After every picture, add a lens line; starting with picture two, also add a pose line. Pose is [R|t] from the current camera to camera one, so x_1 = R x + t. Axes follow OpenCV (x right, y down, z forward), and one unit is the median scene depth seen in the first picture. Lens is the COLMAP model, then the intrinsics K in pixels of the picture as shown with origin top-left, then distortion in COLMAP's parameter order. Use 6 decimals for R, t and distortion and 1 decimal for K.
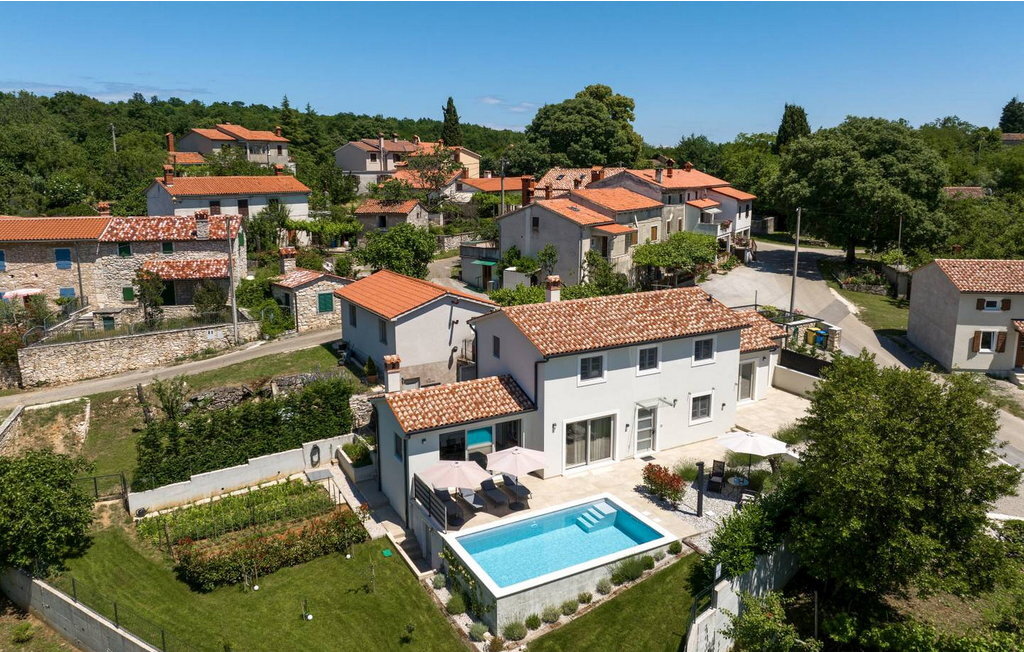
lens RADIAL K [[726.4, 0, 514.3], [0, 726.4, 289.4], [0, 0, 1]] dist [-0.029138, -0.003739]
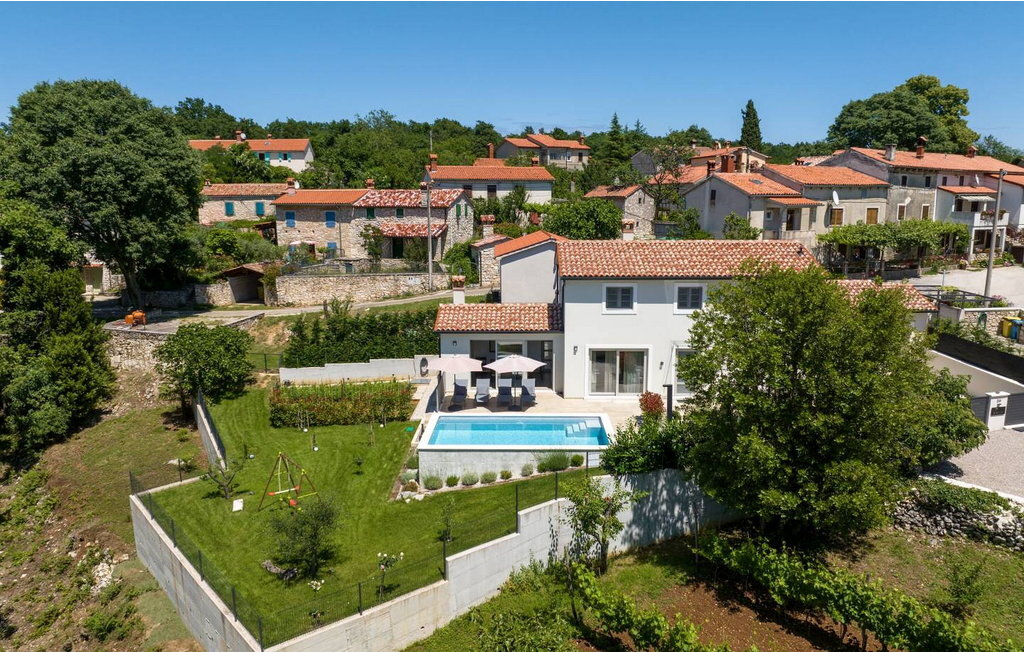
lens RADIAL K [[723.2, 0, 516.1], [0, 723.2, 326.9], [0, 0, 1]] dist [-0.033522, -0.001915]
pose [[0.871006, 0.085645, -0.483749, 0.318712], [-0.082006, 0.996218, 0.028721, 0.088487], [0.484379, 0.014654, 0.874735, 0.025914]]
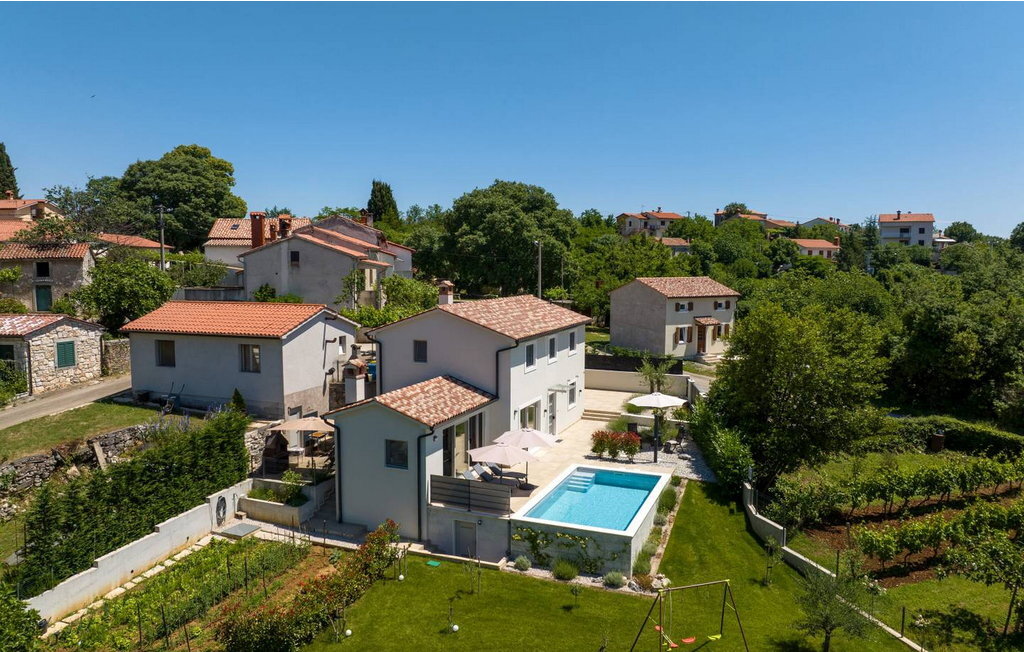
lens RADIAL K [[723.2, 0, 516.1], [0, 723.2, 326.9], [0, 0, 1]] dist [-0.033522, -0.001915]
pose [[0.772988, -0.053090, 0.632195, -0.382876], [0.102534, 0.993846, -0.041908, 0.072605], [-0.626080, 0.097216, 0.773675, 0.130908]]
